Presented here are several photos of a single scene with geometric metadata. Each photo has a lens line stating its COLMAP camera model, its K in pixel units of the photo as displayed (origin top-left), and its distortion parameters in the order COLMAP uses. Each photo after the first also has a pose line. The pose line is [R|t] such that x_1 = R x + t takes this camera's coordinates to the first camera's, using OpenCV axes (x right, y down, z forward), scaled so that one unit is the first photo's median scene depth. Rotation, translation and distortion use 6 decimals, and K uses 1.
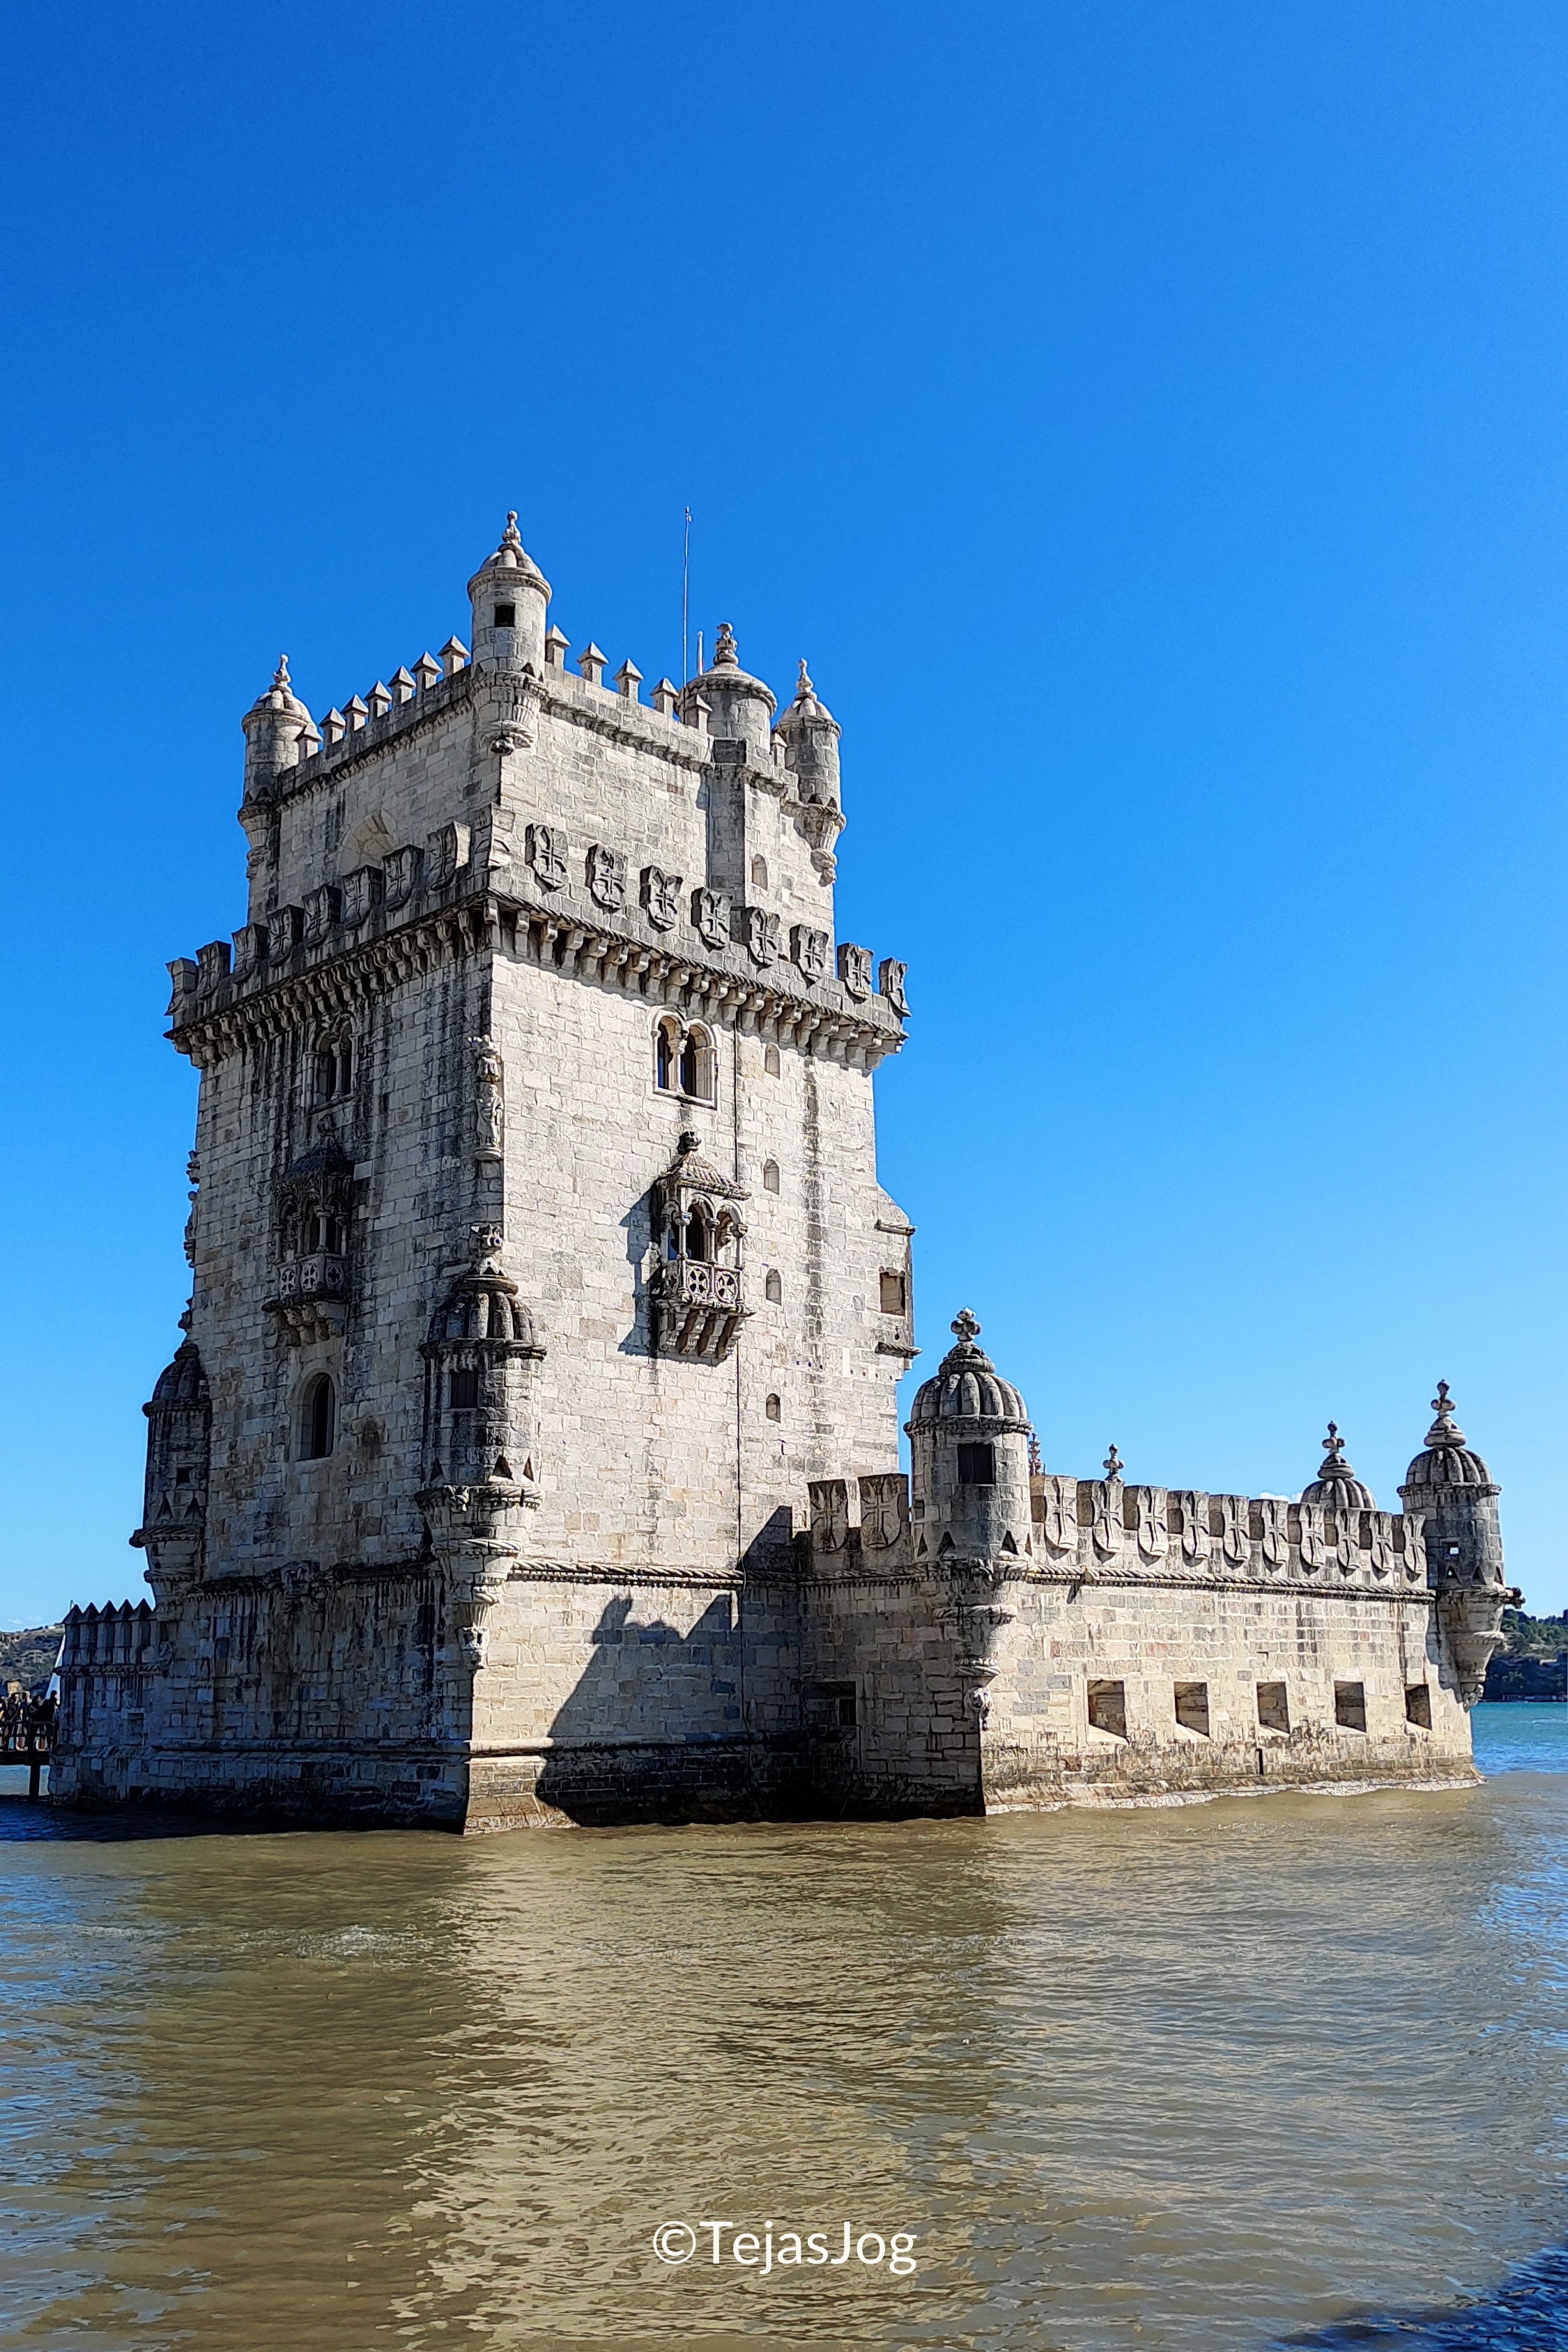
lens RADIAL K [[2010.5, 0, 746.8], [0, 2010.5, 1269.8], [0, 0, 1]] dist [0.084807, -0.217691]
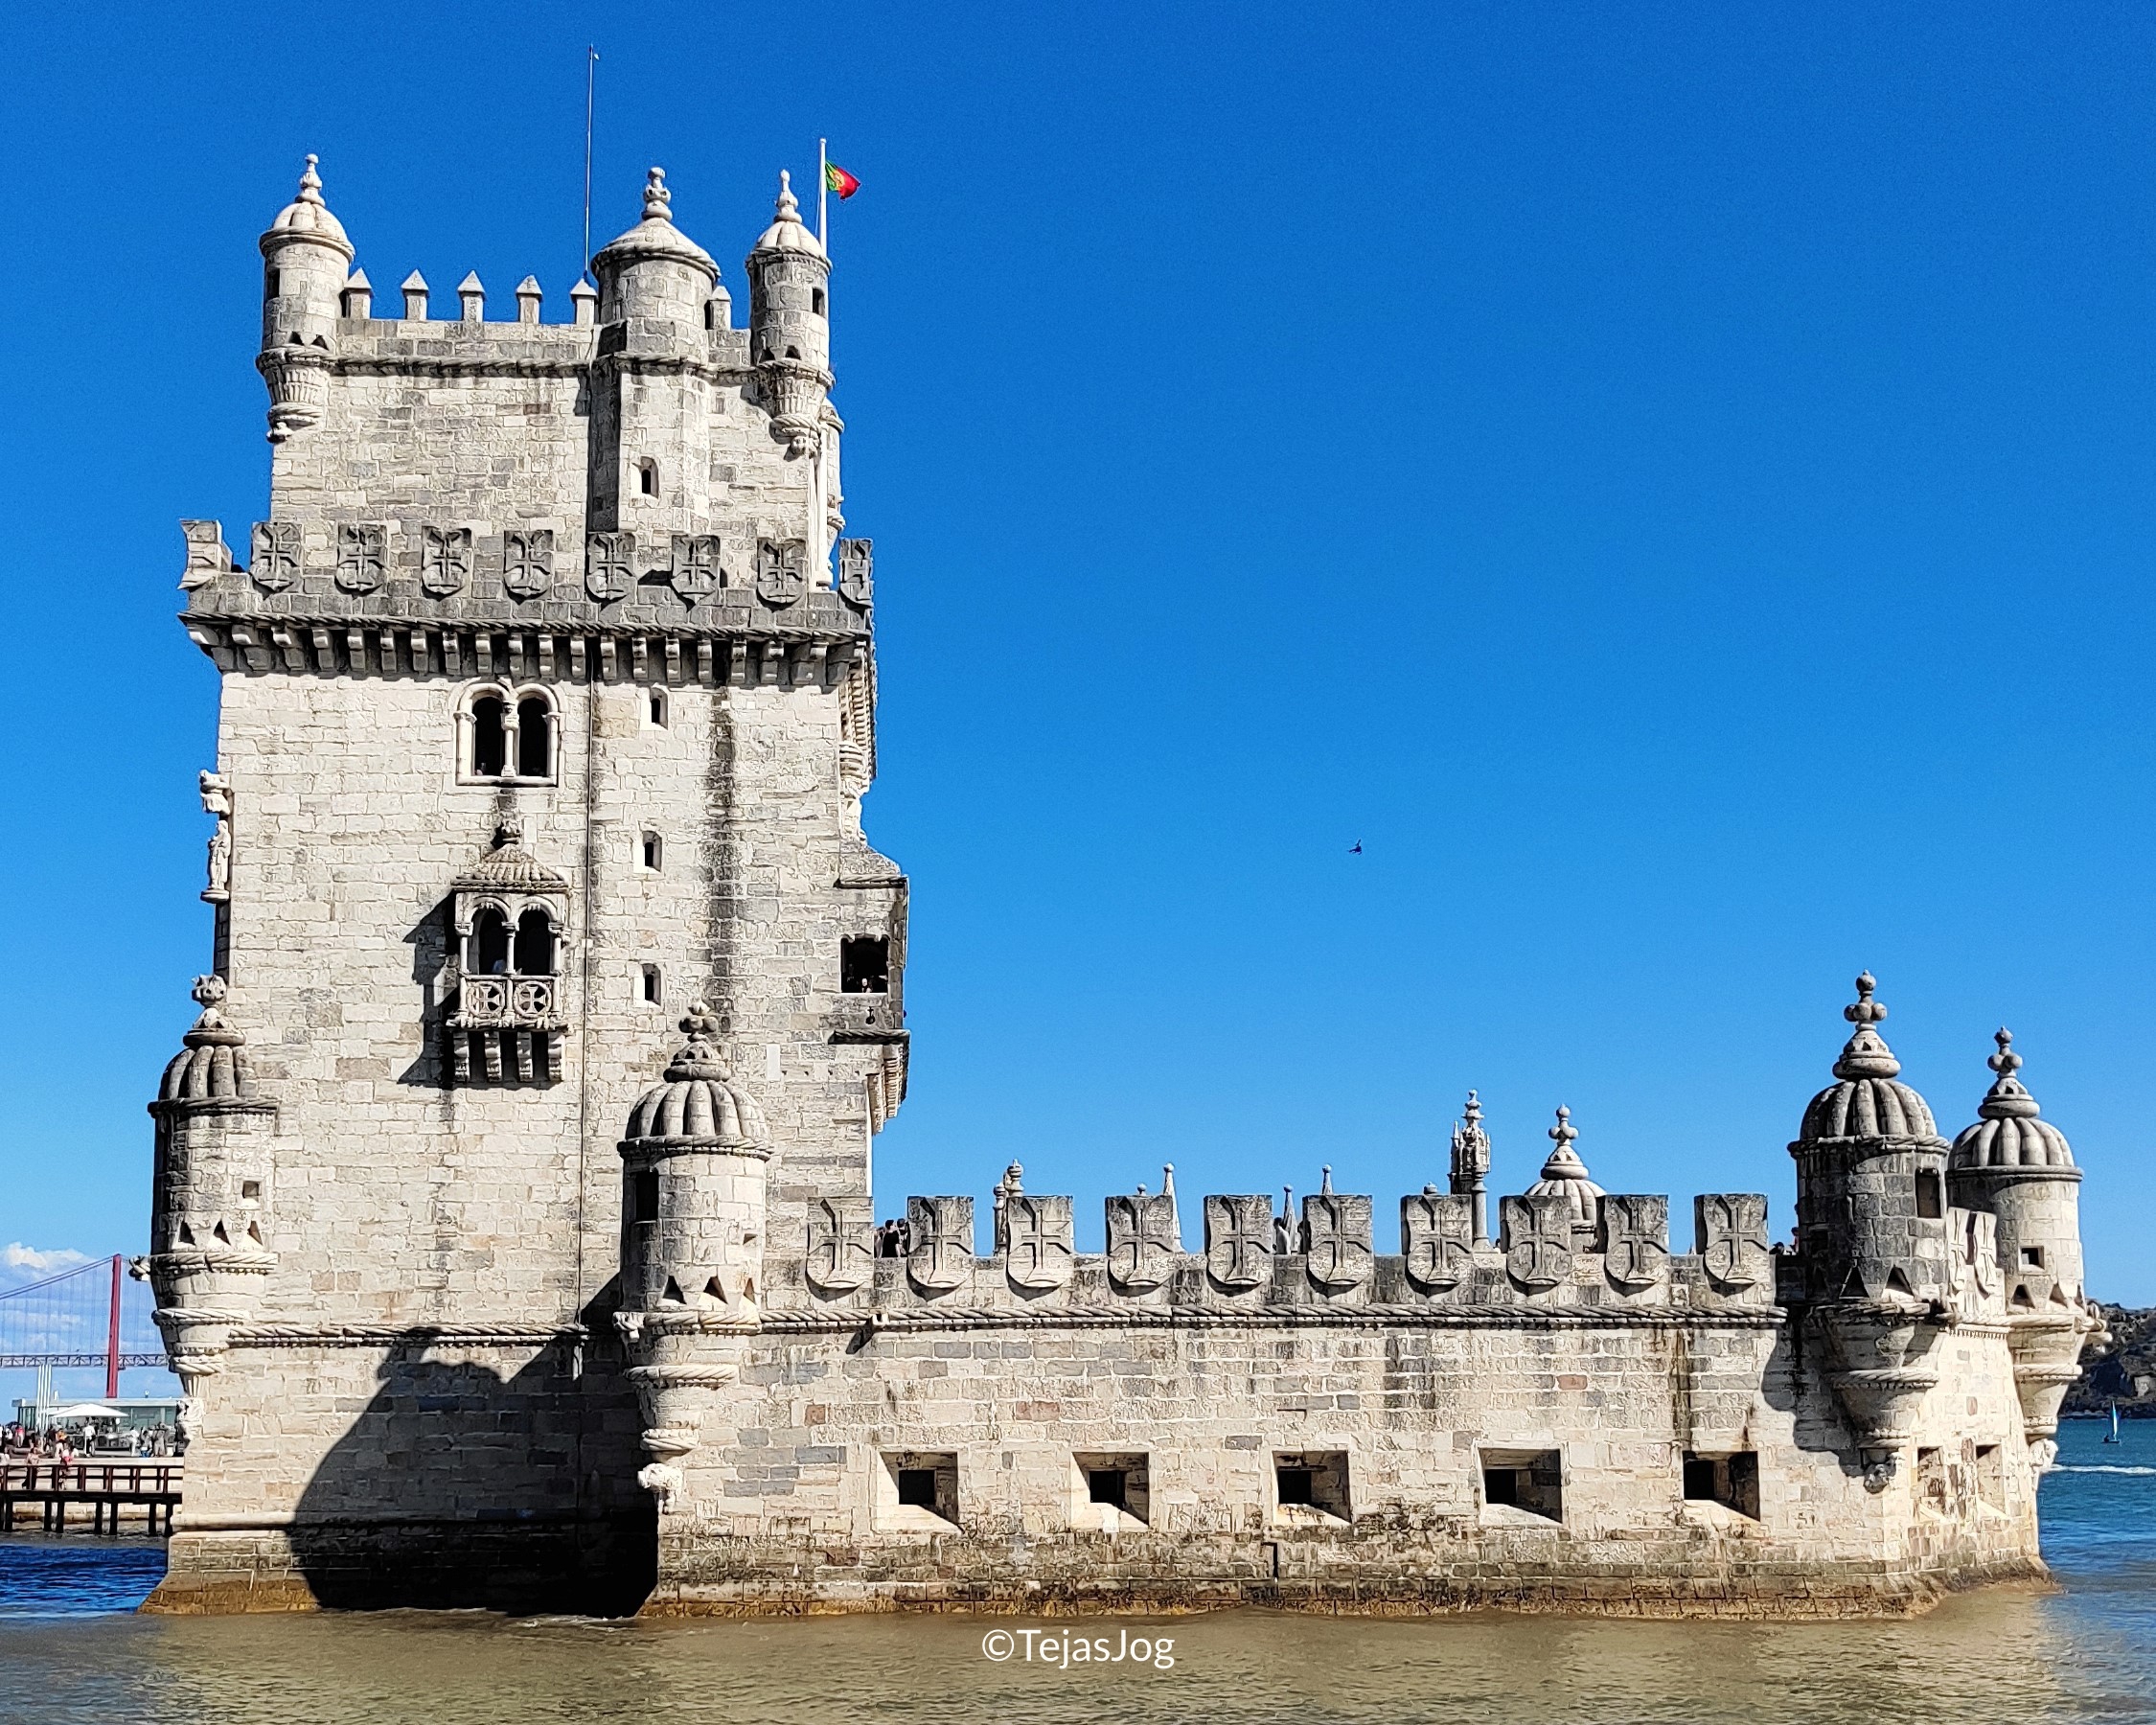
lens RADIAL K [[2745.8, 0, 1070.2], [0, 2745.8, 1042.4], [0, 0, 1]] dist [0.112415, -0.408397]
pose [[0.765421, -0.082485, -0.638222, 0.906358], [0.133394, 0.990548, 0.031959, 0.019610], [0.629553, -0.109598, 0.769189, 0.231959]]
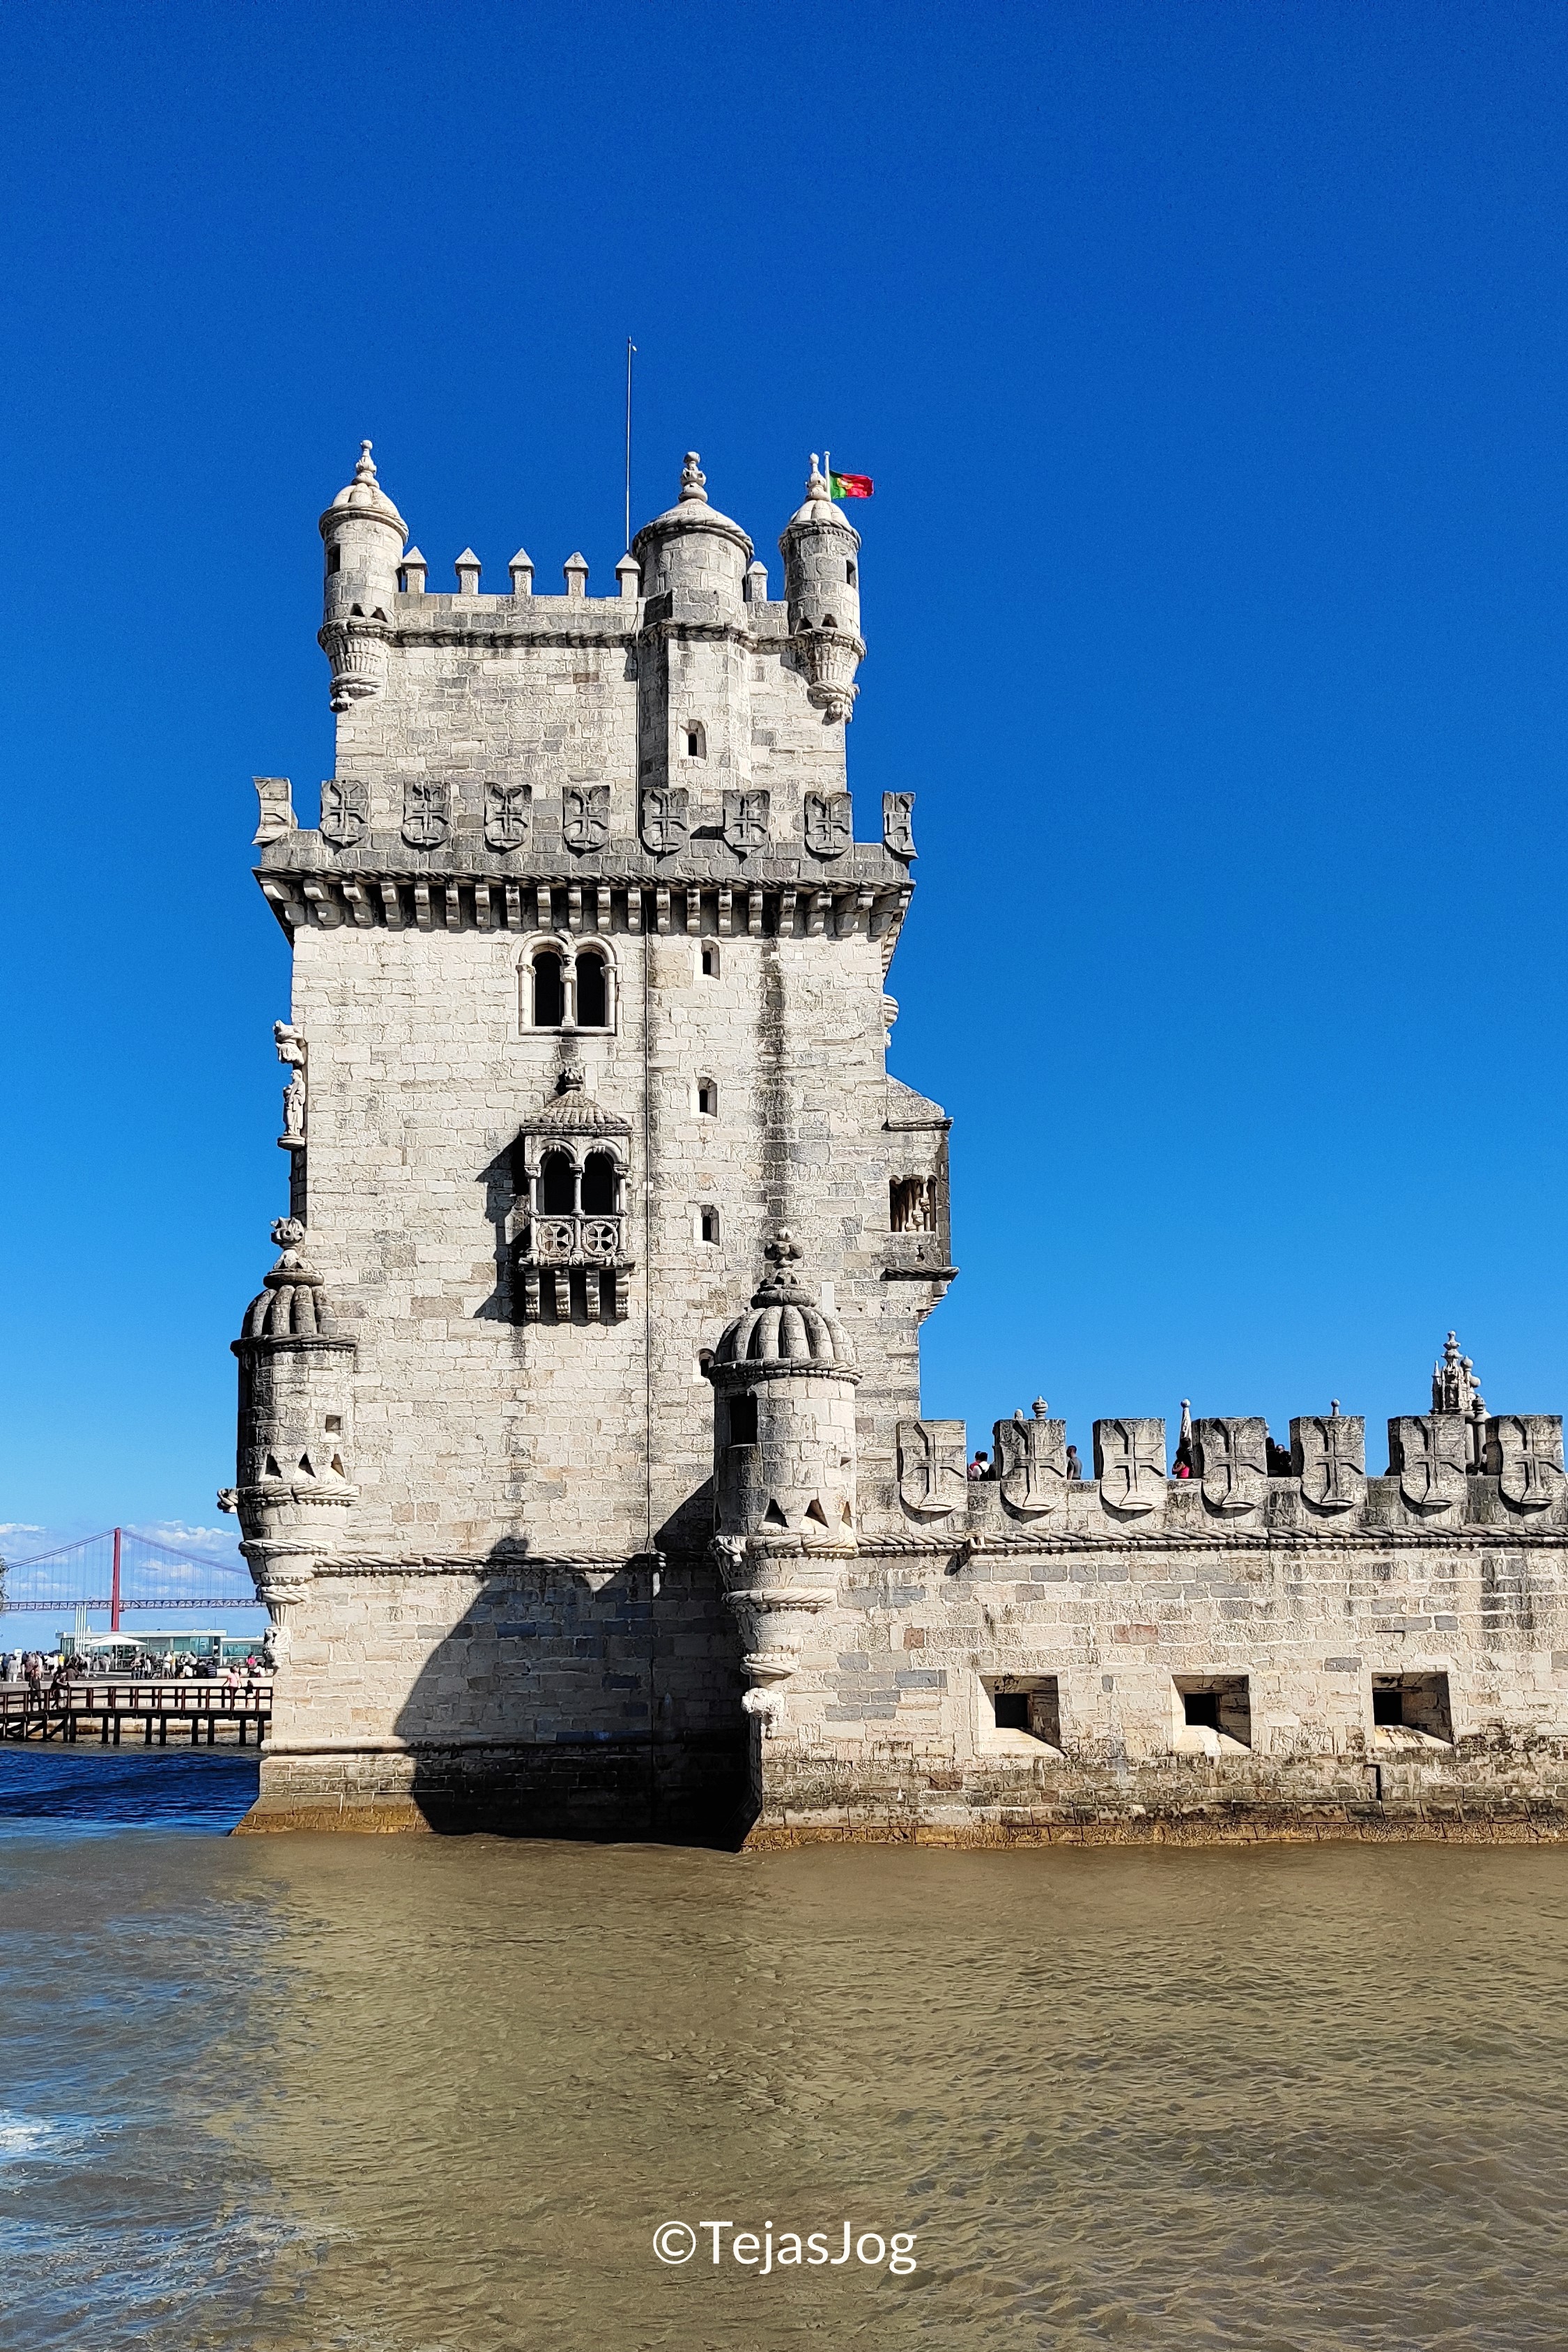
lens RADIAL K [[2014.4, 0, 784.6], [0, 2014.4, 1391.2], [0, 0, 1]] dist [0.081169, -0.212892]
pose [[0.756594, -0.081886, -0.648737, 0.615880], [0.142929, 0.988847, 0.041877, 0.049154], [0.638072, -0.124408, 0.759860, 0.362243]]
